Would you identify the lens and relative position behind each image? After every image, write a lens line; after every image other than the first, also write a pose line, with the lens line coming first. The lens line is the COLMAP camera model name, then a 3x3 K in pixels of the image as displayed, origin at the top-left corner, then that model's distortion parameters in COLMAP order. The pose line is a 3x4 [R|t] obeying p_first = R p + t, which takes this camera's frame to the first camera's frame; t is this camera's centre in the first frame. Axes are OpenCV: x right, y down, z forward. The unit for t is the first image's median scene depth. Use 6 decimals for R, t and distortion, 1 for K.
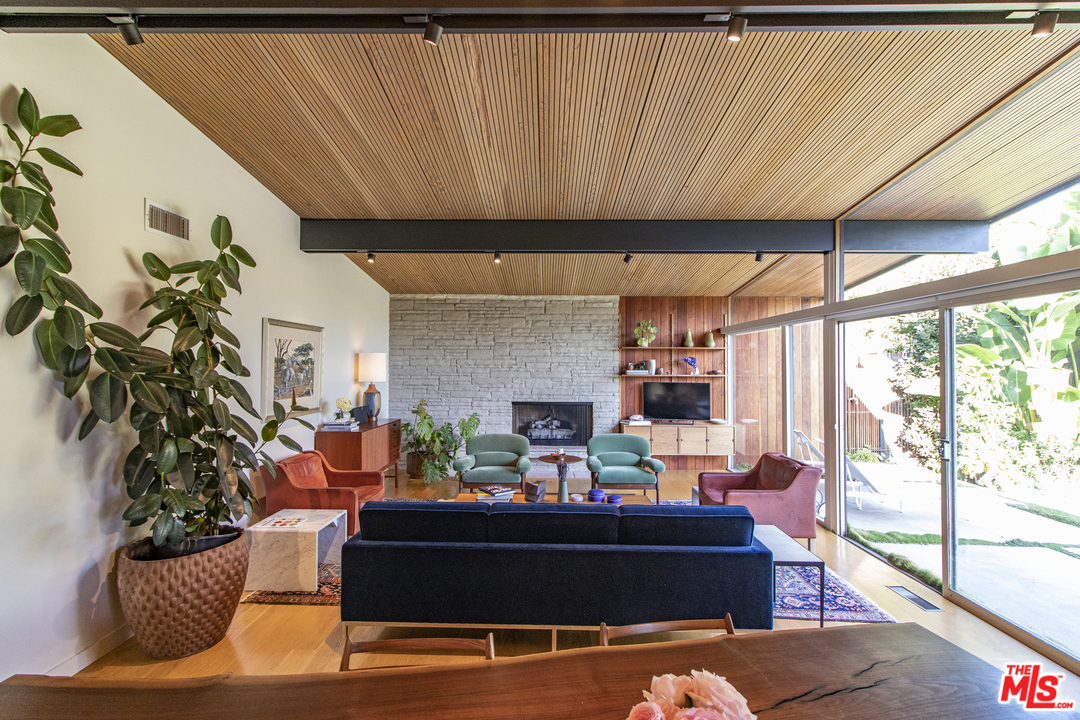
lens RADIAL K [[504.4, 0, 540.0], [0, 504.4, 360.0], [0, 0, 1]] dist [-0.000675, -0.000224]
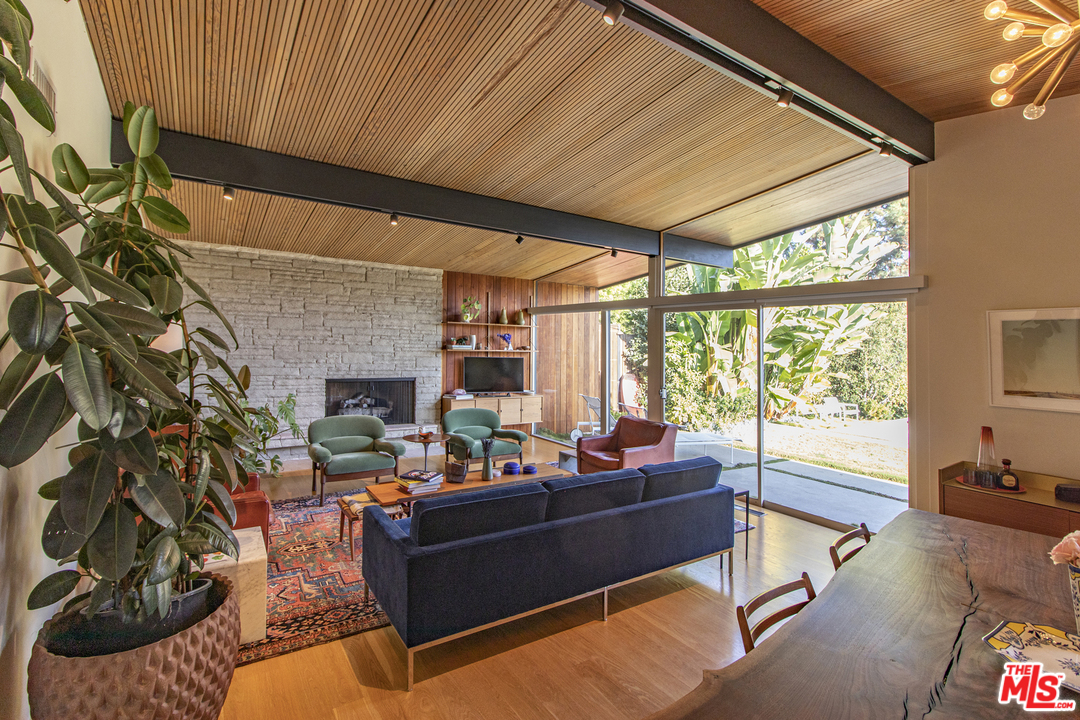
lens RADIAL K [[507.2, 0, 537.7], [0, 507.2, 334.2], [0, 0, 1]] dist [-0.000544, 0.000268]
pose [[0.821907, 0.026408, 0.569010, -0.256136], [-0.028144, 0.999587, -0.005738, -0.000167], [-0.568926, -0.011298, 0.822311, 0.071518]]
